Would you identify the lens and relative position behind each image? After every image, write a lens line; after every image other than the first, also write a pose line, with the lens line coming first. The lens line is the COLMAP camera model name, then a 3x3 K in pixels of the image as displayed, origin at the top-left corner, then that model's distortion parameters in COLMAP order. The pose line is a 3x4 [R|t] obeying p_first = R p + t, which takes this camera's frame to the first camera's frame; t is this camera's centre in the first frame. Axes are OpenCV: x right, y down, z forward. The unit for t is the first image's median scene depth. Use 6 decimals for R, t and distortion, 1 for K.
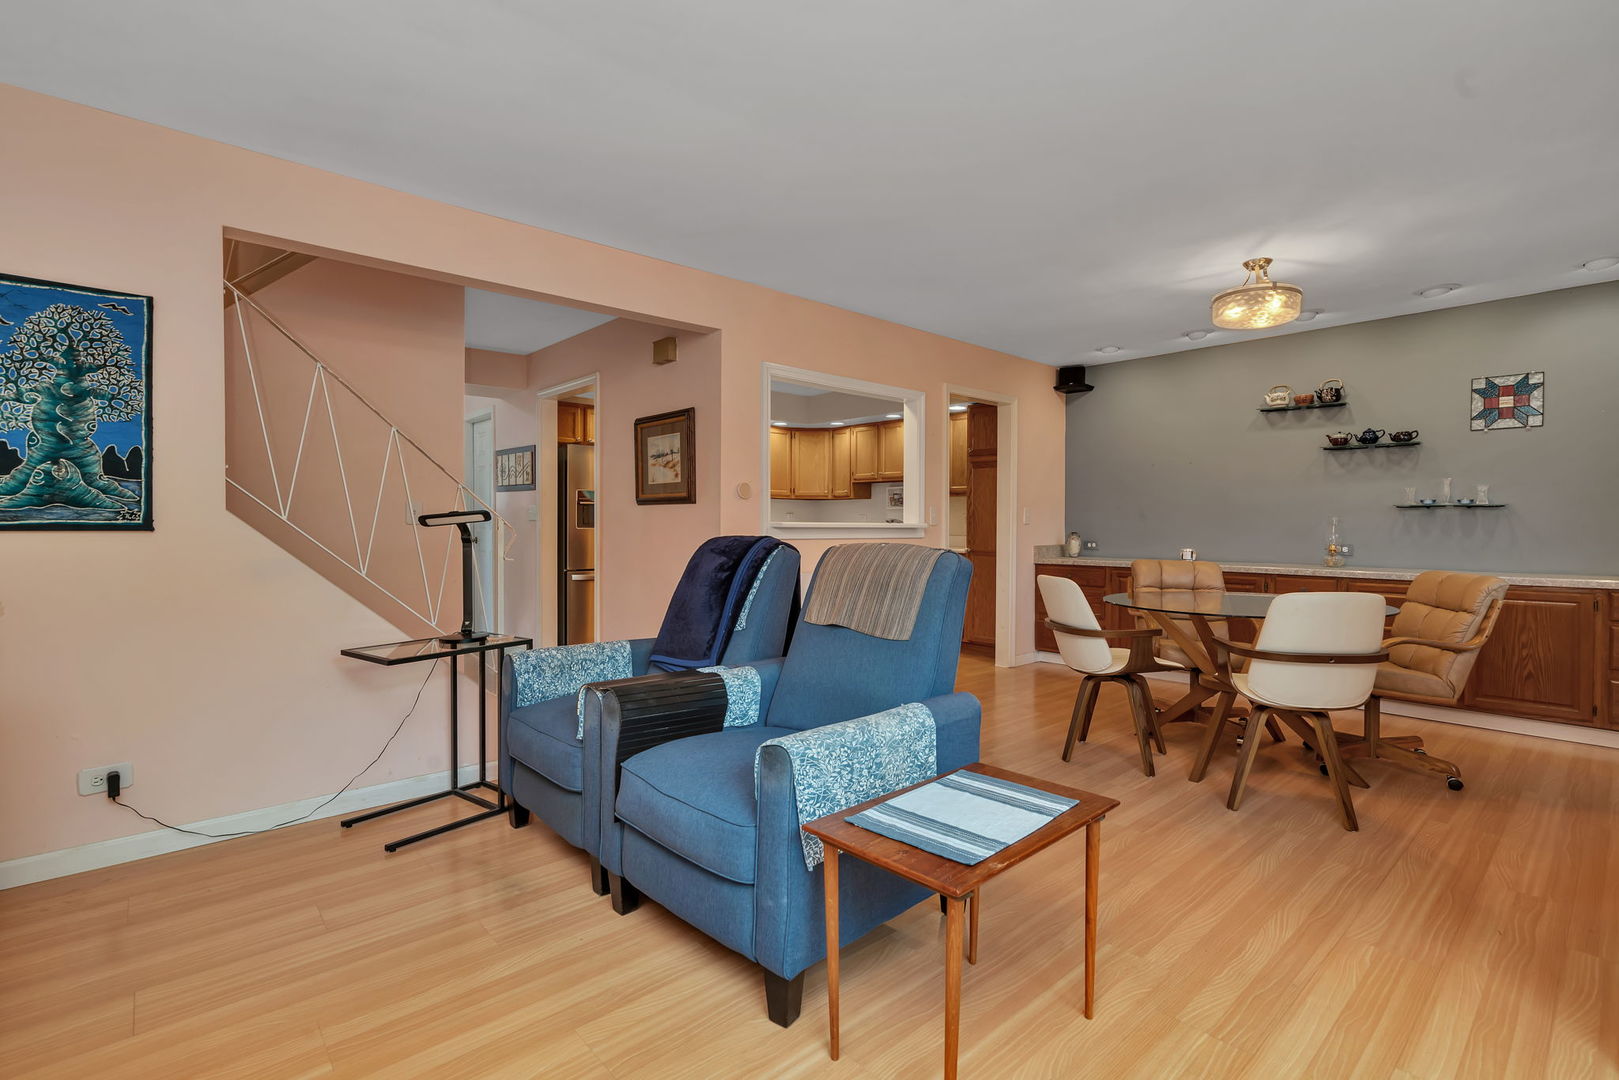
lens RADIAL K [[740.9, 0, 793.5], [0, 740.9, 528.0], [0, 0, 1]] dist [-0.000512, 0.000253]
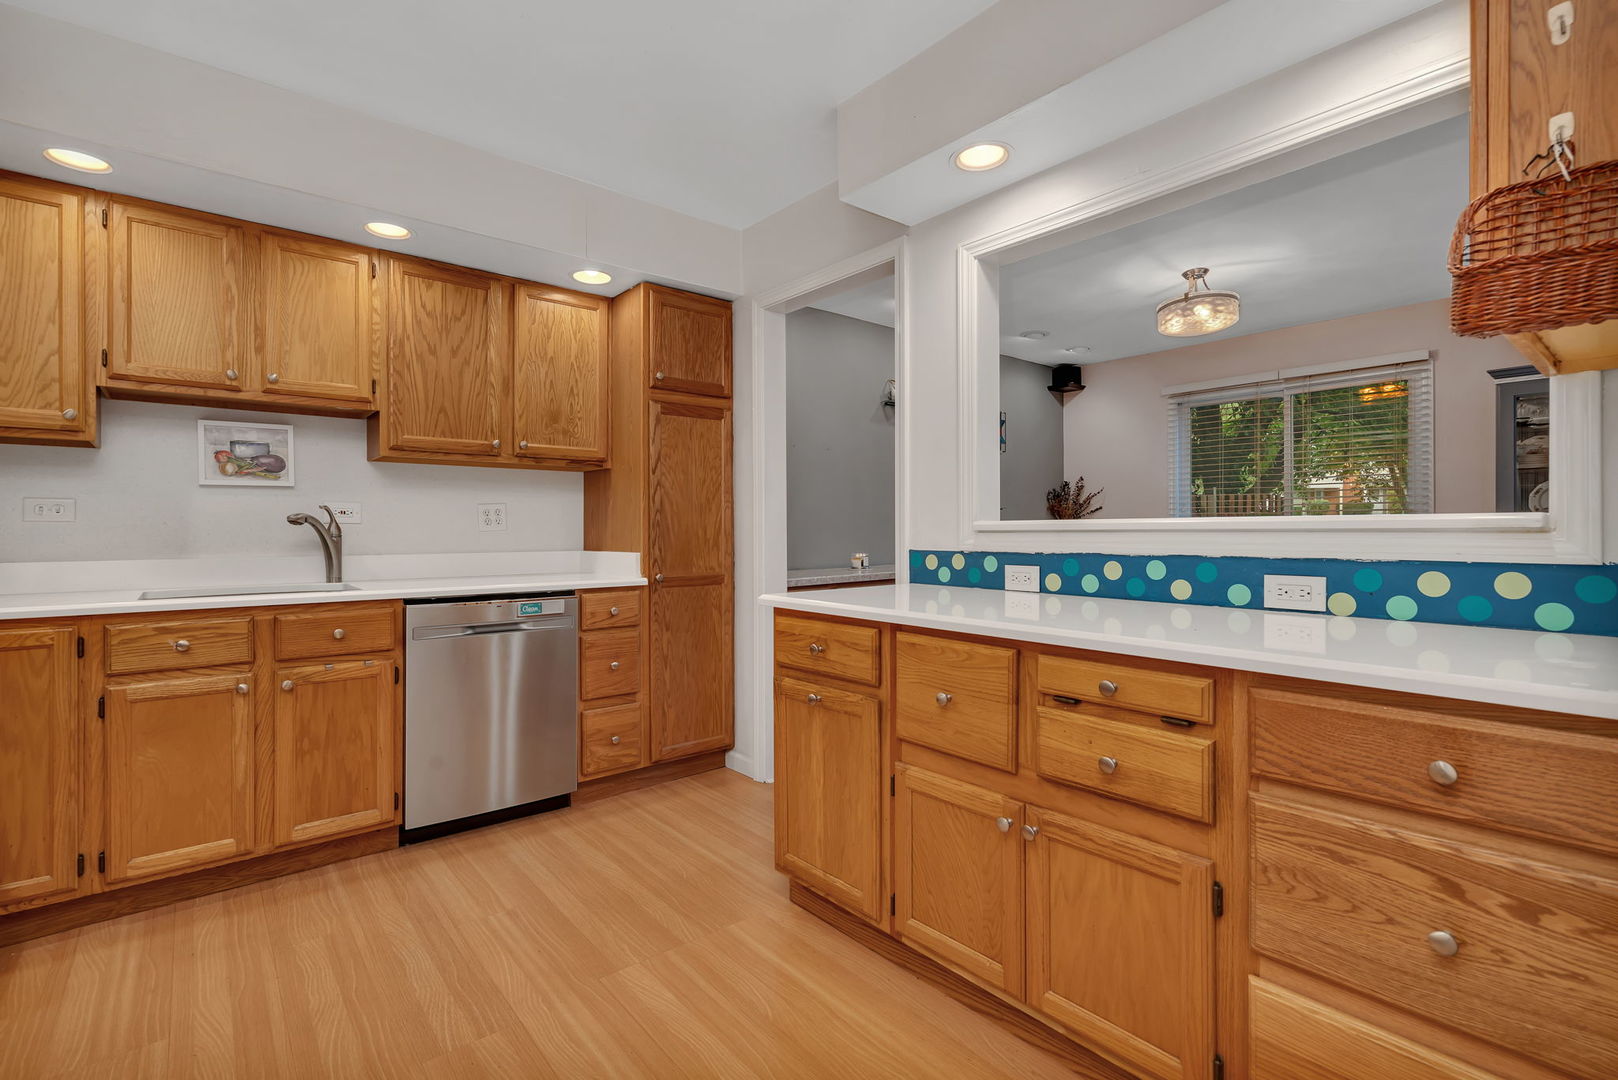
lens RADIAL K [[742.3, 0, 798.0], [0, 742.3, 535.0], [0, 0, 1]] dist [-0.003679, 0.000501]
pose [[0.032547, -0.013872, 0.999374, -0.659078], [0.010867, 0.999849, 0.013524, -0.013794], [-0.999411, 0.010420, 0.032693, 2.332734]]
